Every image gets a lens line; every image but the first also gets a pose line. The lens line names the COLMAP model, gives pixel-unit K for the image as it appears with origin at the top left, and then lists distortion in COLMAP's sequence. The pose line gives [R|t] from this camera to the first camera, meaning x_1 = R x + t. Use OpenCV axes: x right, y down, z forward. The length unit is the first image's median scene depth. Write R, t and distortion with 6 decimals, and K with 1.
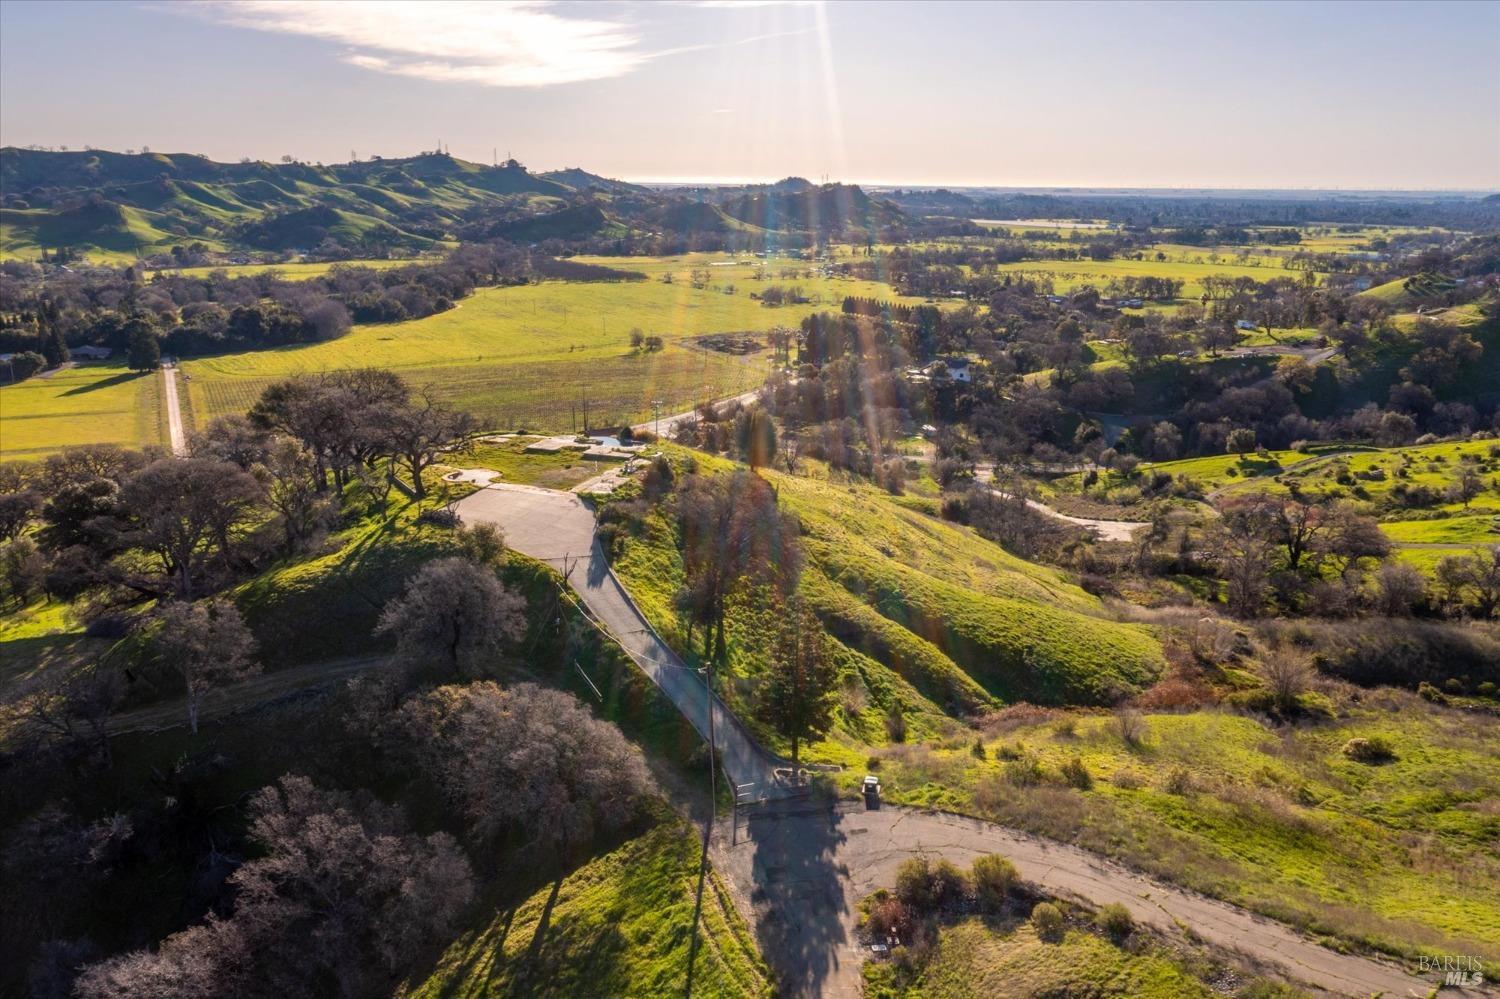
lens RADIAL K [[1199.5, 0, 747.3], [0, 1199.5, 506.7], [0, 0, 1]] dist [-0.007315, 0.012663]
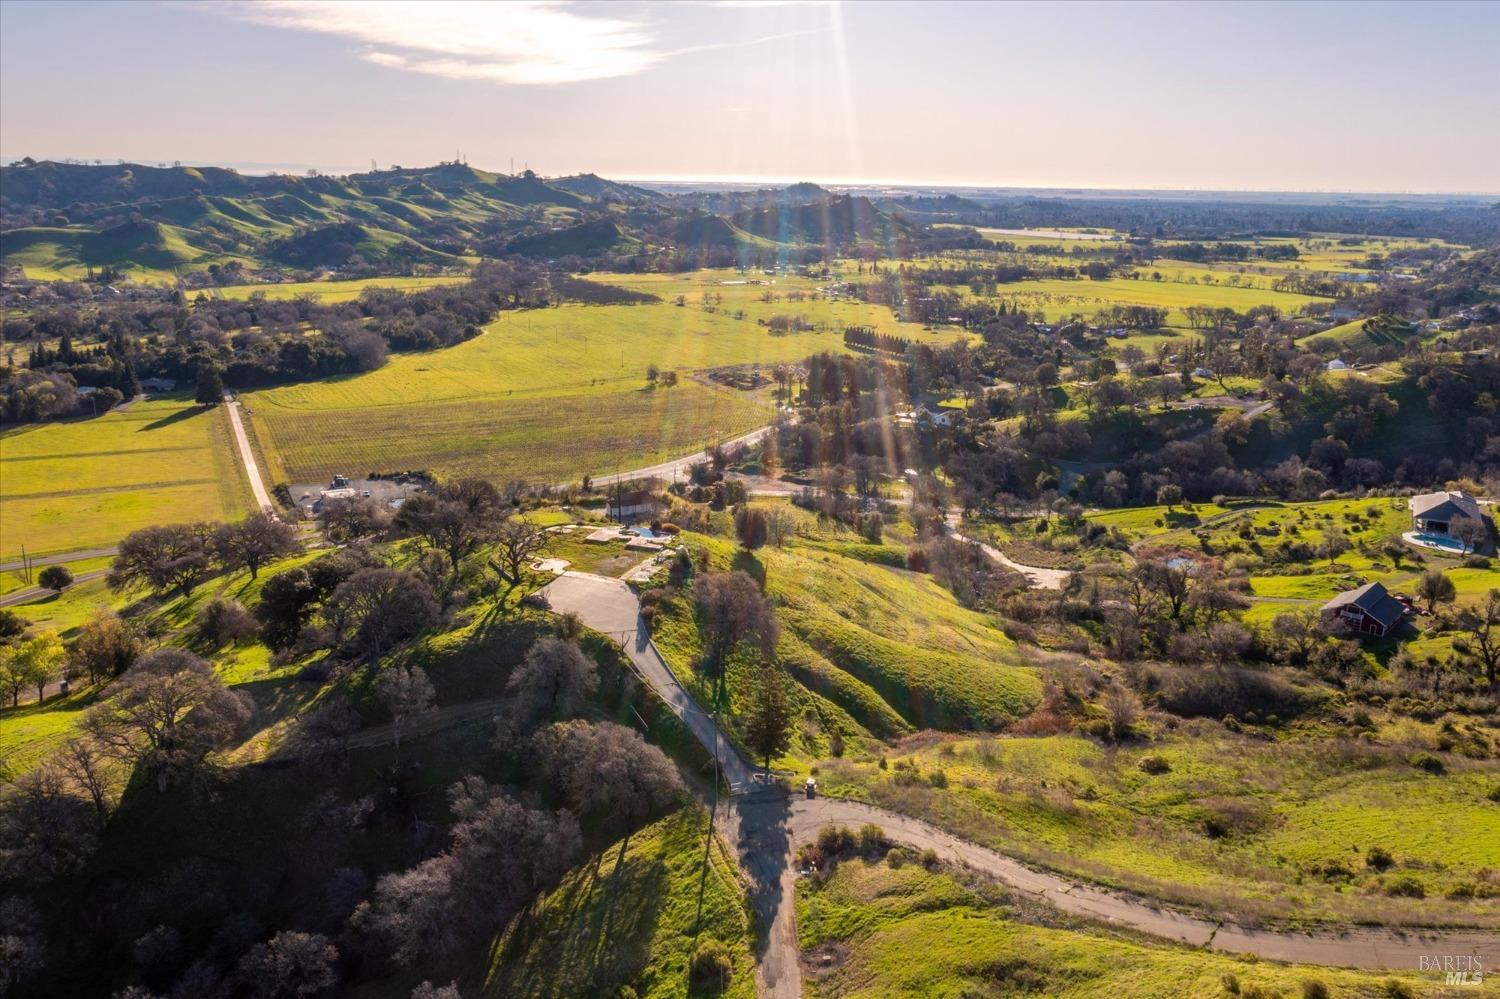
lens RADIAL K [[1199.5, 0, 747.3], [0, 1199.5, 502.4], [0, 0, 1]] dist [-0.007315, 0.012663]
pose [[0.999939, 0.007866, -0.007807, 0.003706], [-0.007881, 0.999967, -0.001897, -0.024223], [0.007792, 0.001958, 0.999968, -0.103809]]
